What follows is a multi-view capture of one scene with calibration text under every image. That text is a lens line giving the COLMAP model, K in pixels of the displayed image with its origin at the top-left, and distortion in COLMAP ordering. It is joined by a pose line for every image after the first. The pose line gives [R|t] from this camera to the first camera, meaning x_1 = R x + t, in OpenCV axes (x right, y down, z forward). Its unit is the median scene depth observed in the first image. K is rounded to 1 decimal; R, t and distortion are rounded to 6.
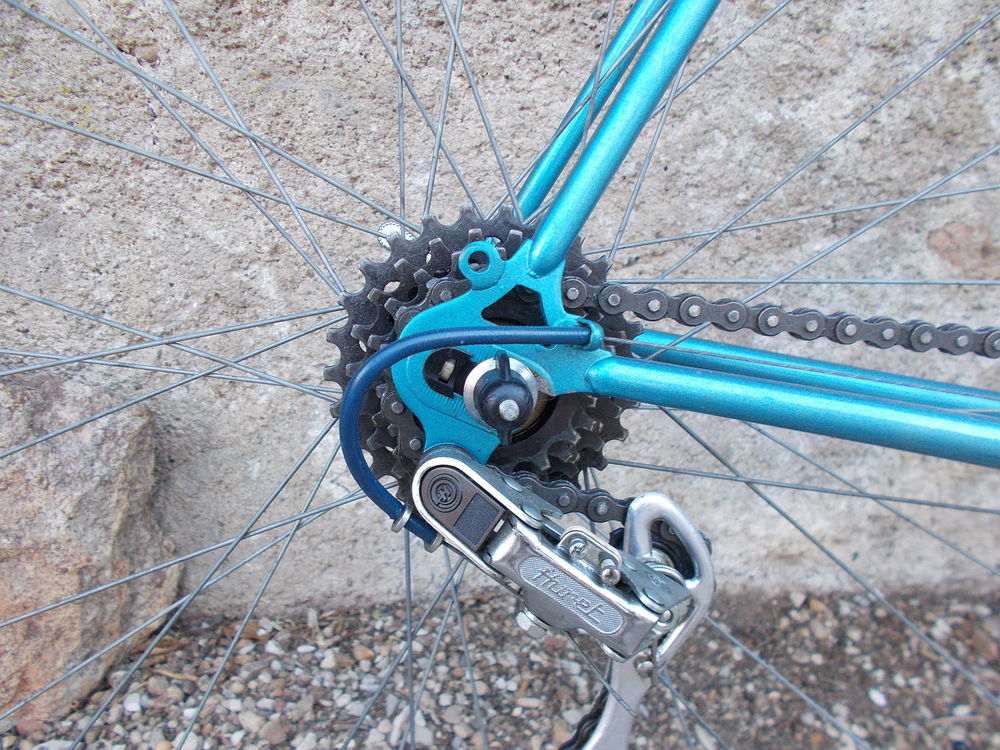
lens RADIAL K [[757.3, 0, 478.3], [0, 757.3, 395.1], [0, 0, 1]] dist [0.033117, -0.039031]
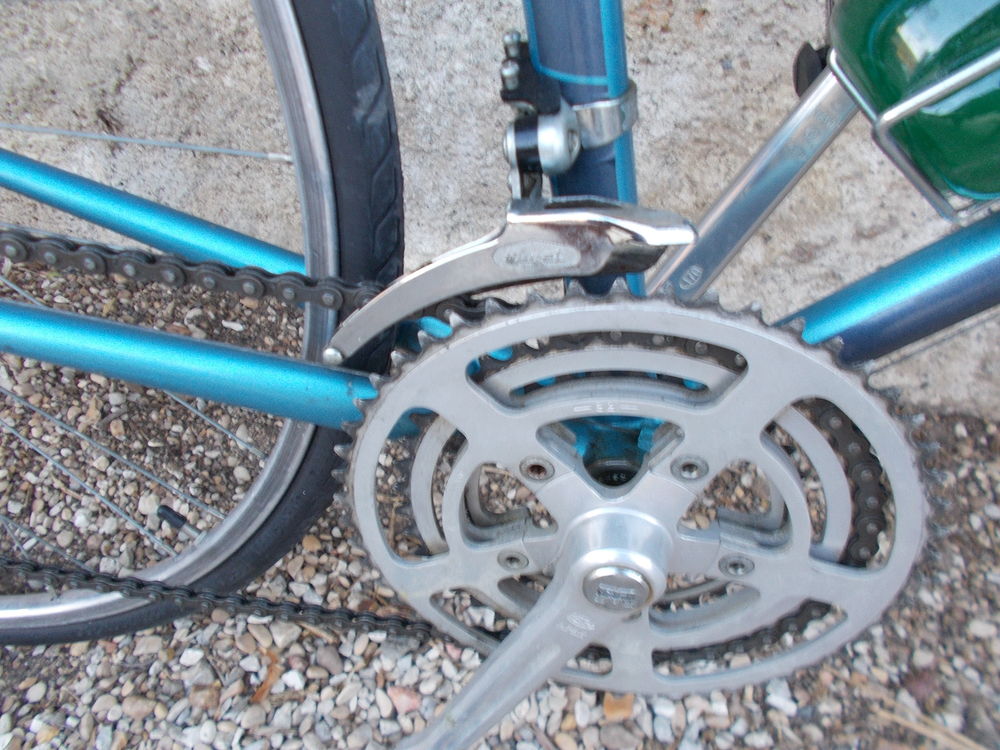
lens RADIAL K [[755.0, 0, 496.3], [0, 755.0, 374.8], [0, 0, 1]] dist [-0.008299, -0.003986]
pose [[0.970355, 0.205286, -0.127553, 0.740189], [-0.124587, 0.877111, 0.463846, -0.191144], [0.207099, -0.434204, 0.876685, 0.116197]]
